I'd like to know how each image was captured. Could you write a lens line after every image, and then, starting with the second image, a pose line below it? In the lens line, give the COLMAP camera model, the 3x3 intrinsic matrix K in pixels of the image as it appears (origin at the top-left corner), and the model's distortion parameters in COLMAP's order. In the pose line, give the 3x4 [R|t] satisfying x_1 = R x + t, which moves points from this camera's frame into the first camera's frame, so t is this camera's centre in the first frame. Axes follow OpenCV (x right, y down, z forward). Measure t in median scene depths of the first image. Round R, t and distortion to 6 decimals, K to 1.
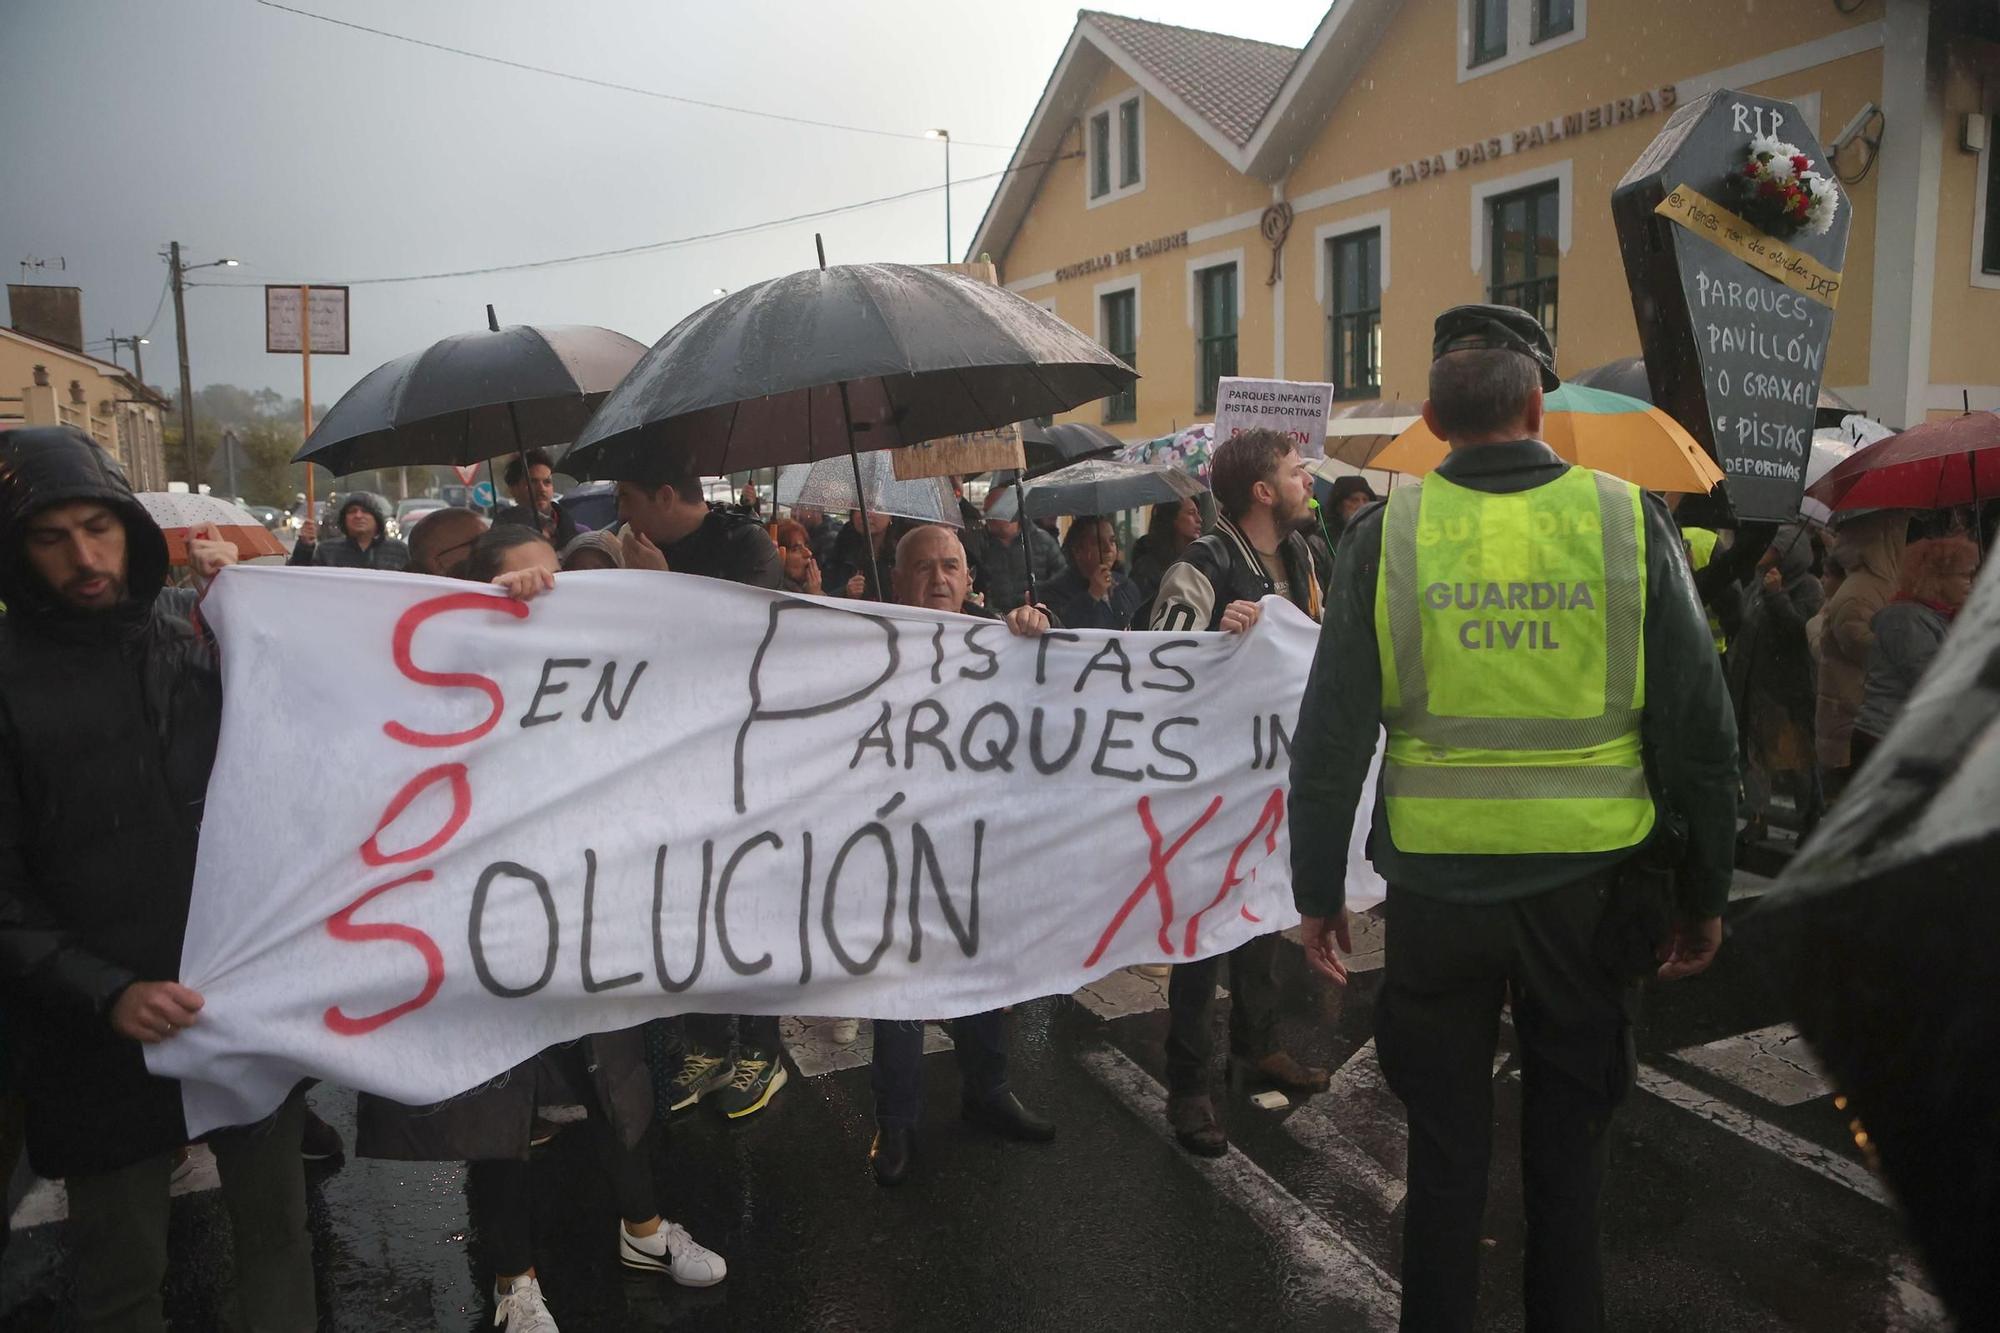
lens RADIAL K [[1341.1, 0, 977.7], [0, 1341.1, 687.7], [0, 0, 1]] dist [-0.095473, 0.054161]
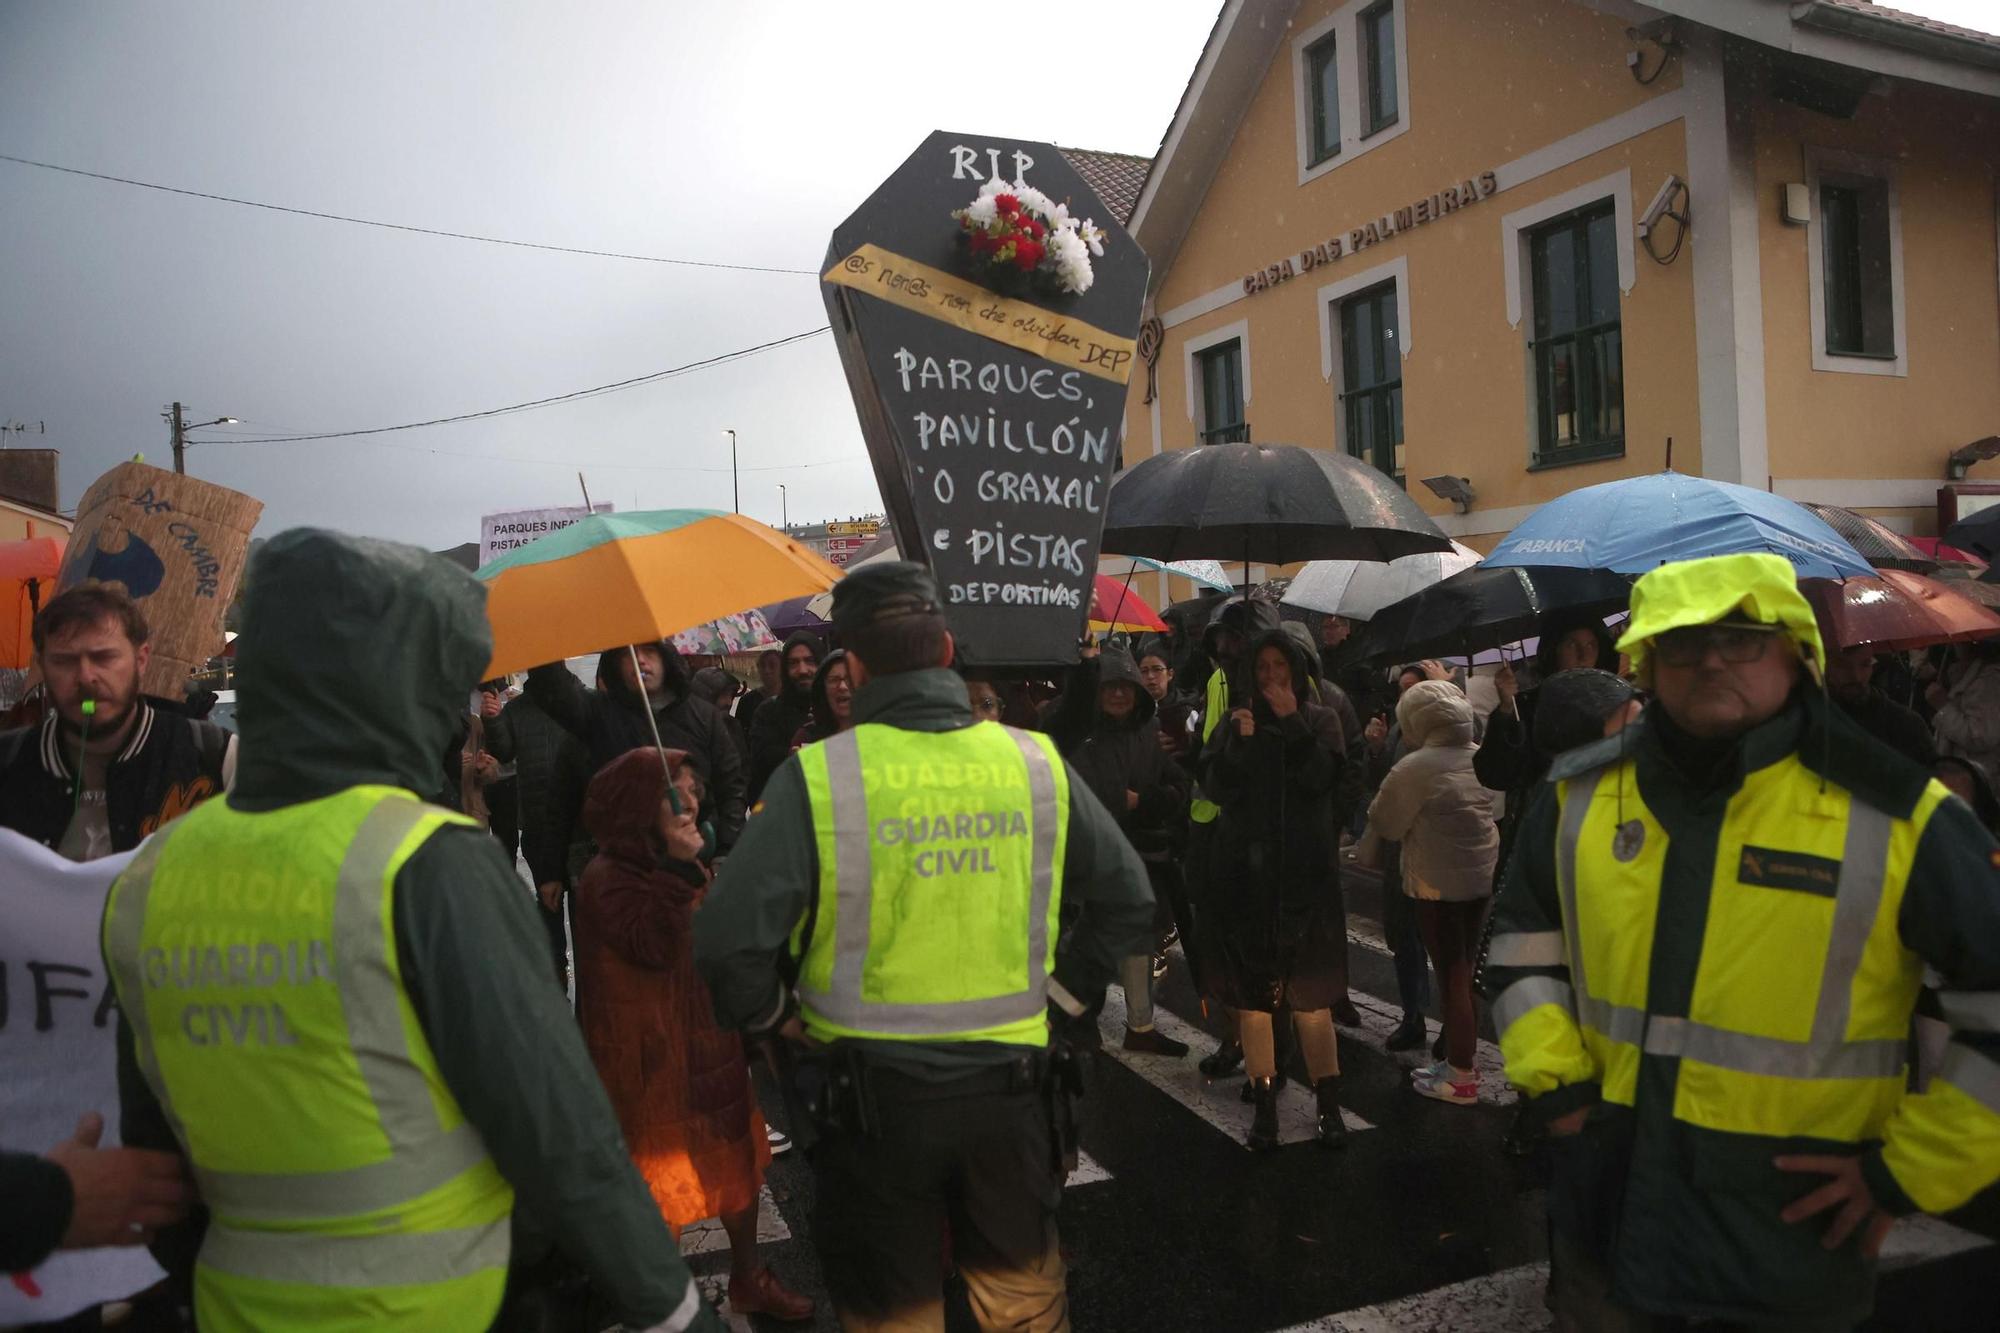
lens RADIAL K [[1341.1, 0, 1016.6], [0, 1341.1, 662.7], [0, 0, 1]] dist [-0.095473, 0.054161]
pose [[0.997662, -0.025698, -0.063319, 0.248026], [0.018302, 0.993229, -0.114721, -0.014661], [0.065838, 0.113294, 0.991378, 0.086716]]
